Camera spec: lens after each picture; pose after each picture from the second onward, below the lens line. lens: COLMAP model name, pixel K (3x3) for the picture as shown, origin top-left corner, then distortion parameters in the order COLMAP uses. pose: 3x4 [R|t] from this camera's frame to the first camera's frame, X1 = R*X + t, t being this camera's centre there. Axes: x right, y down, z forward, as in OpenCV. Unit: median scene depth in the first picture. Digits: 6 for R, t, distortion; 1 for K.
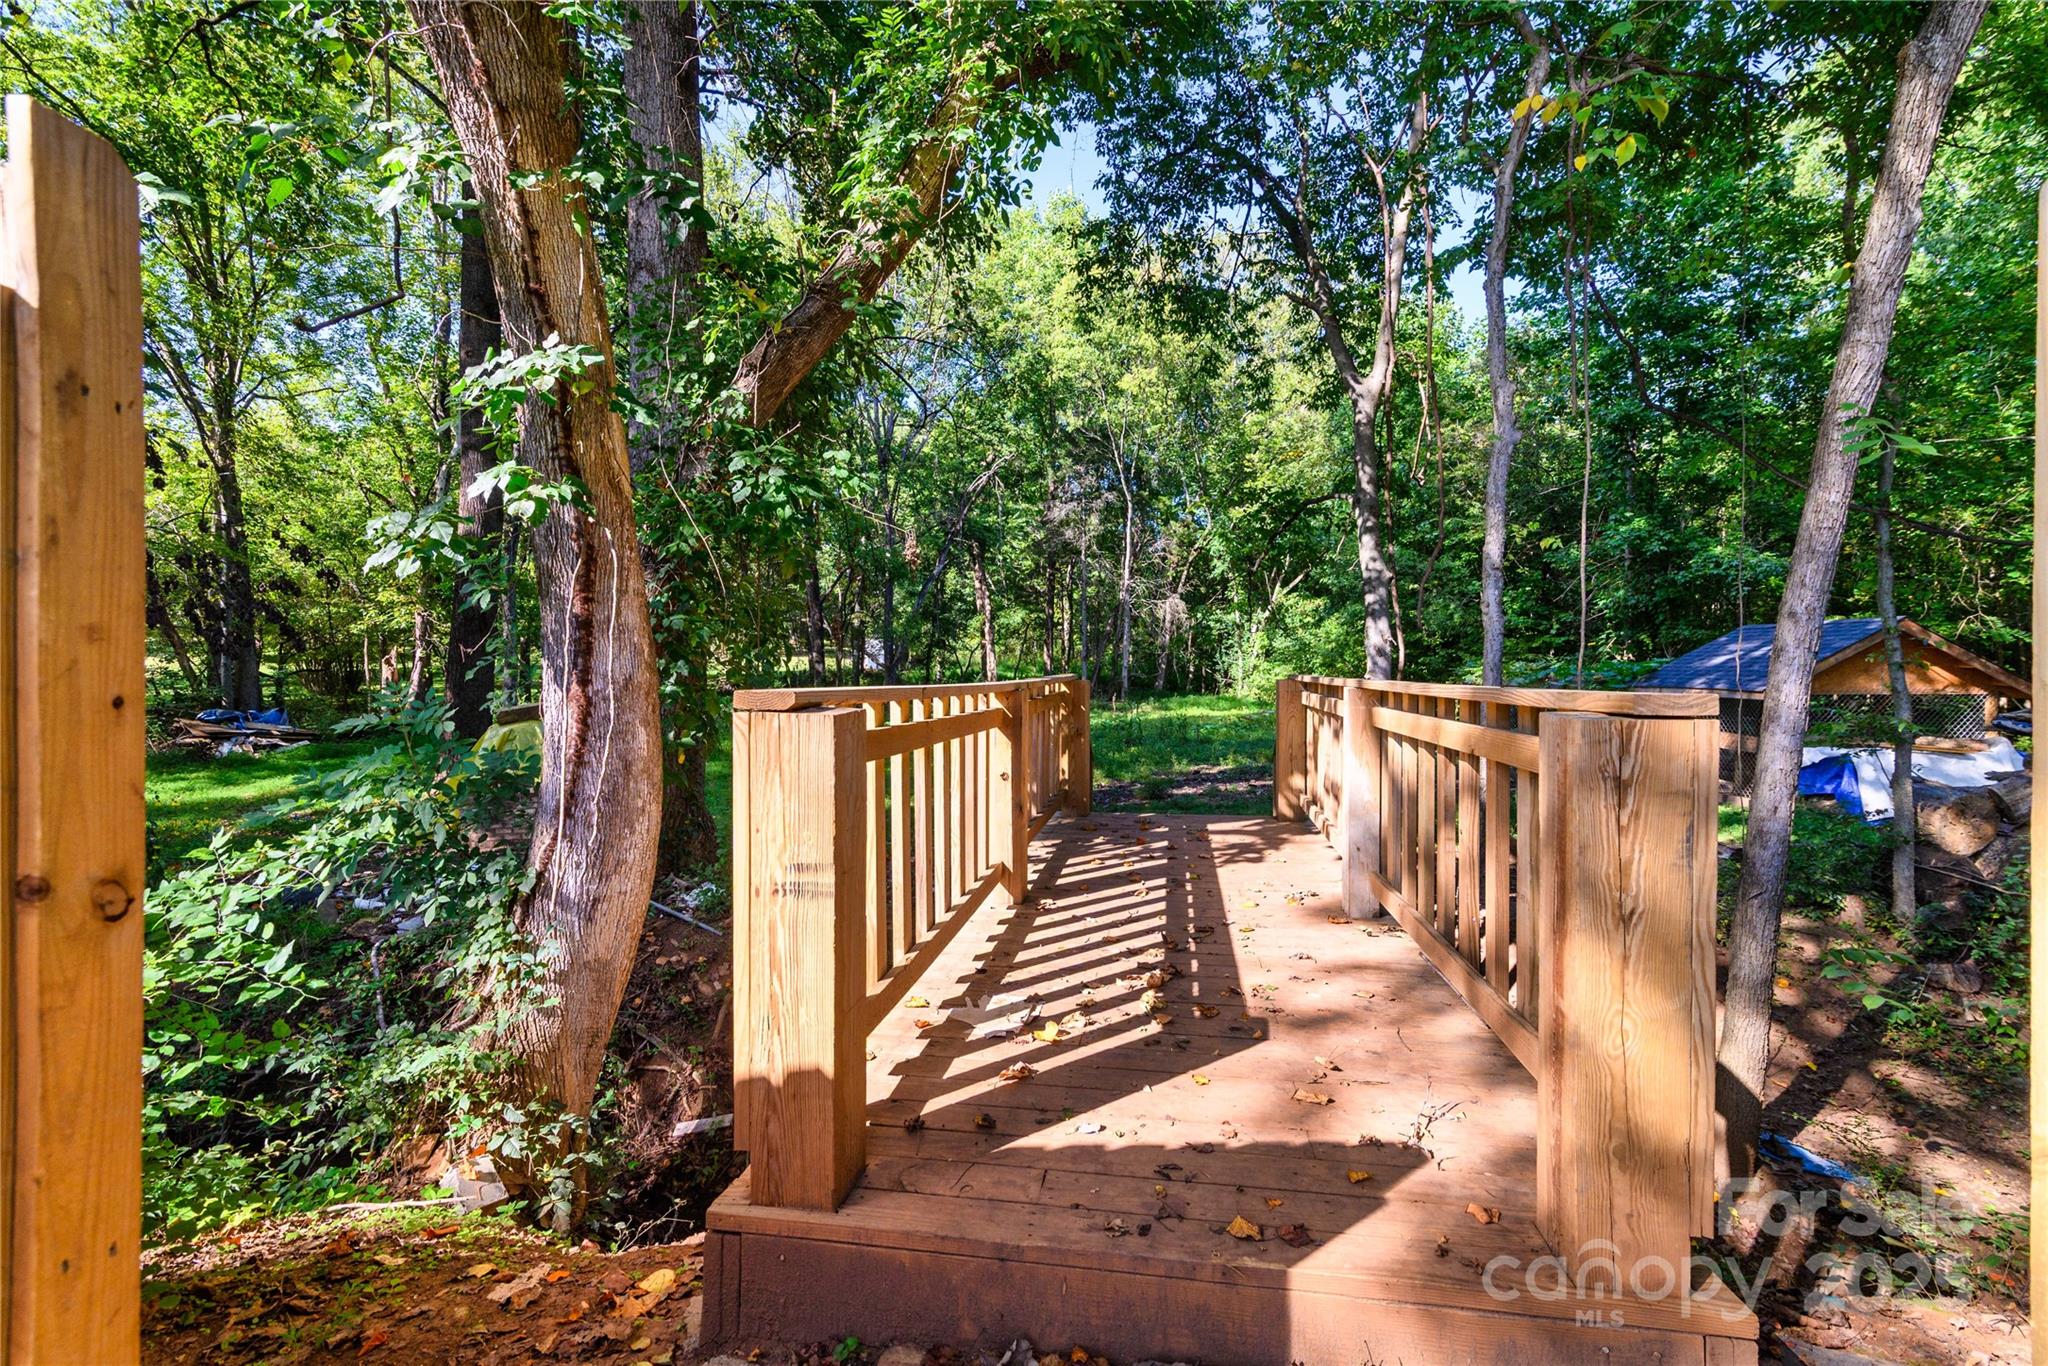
lens RADIAL K [[929.2, 0, 1008.6], [0, 929.2, 684.2], [0, 0, 1]] dist [0.003760, -0.000051]
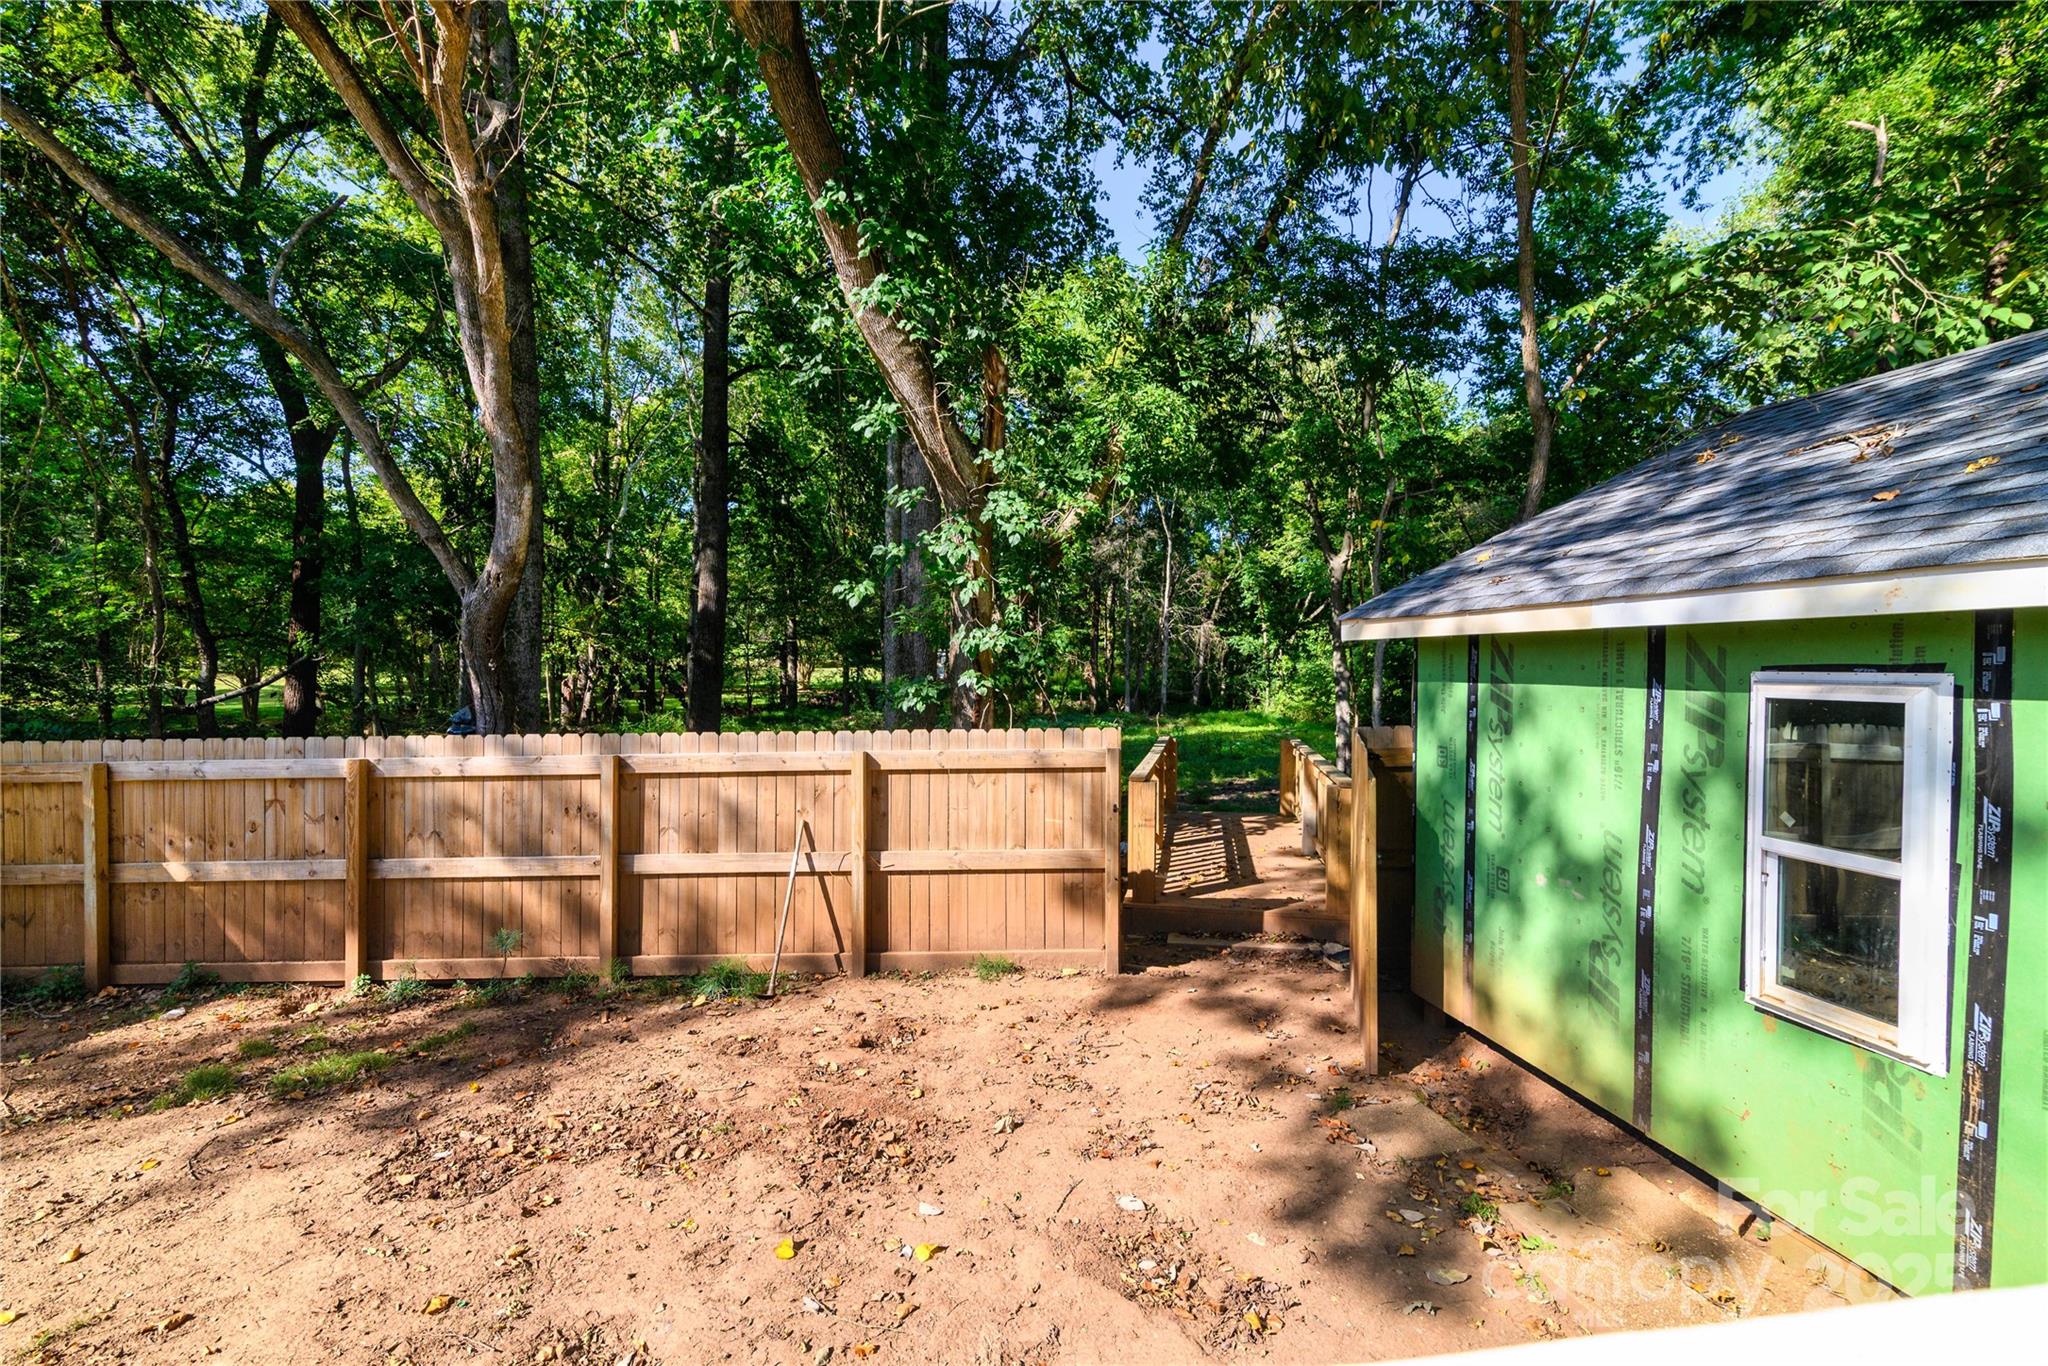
lens RADIAL K [[929.2, 0, 1021.9], [0, 929.2, 678.2], [0, 0, 1]] dist [0.003760, -0.000051]
pose [[0.999824, 0.009979, -0.015898, -0.028538], [-0.010116, 0.999912, -0.008611, -0.016009], [0.015811, 0.008770, 0.999837, -0.125909]]
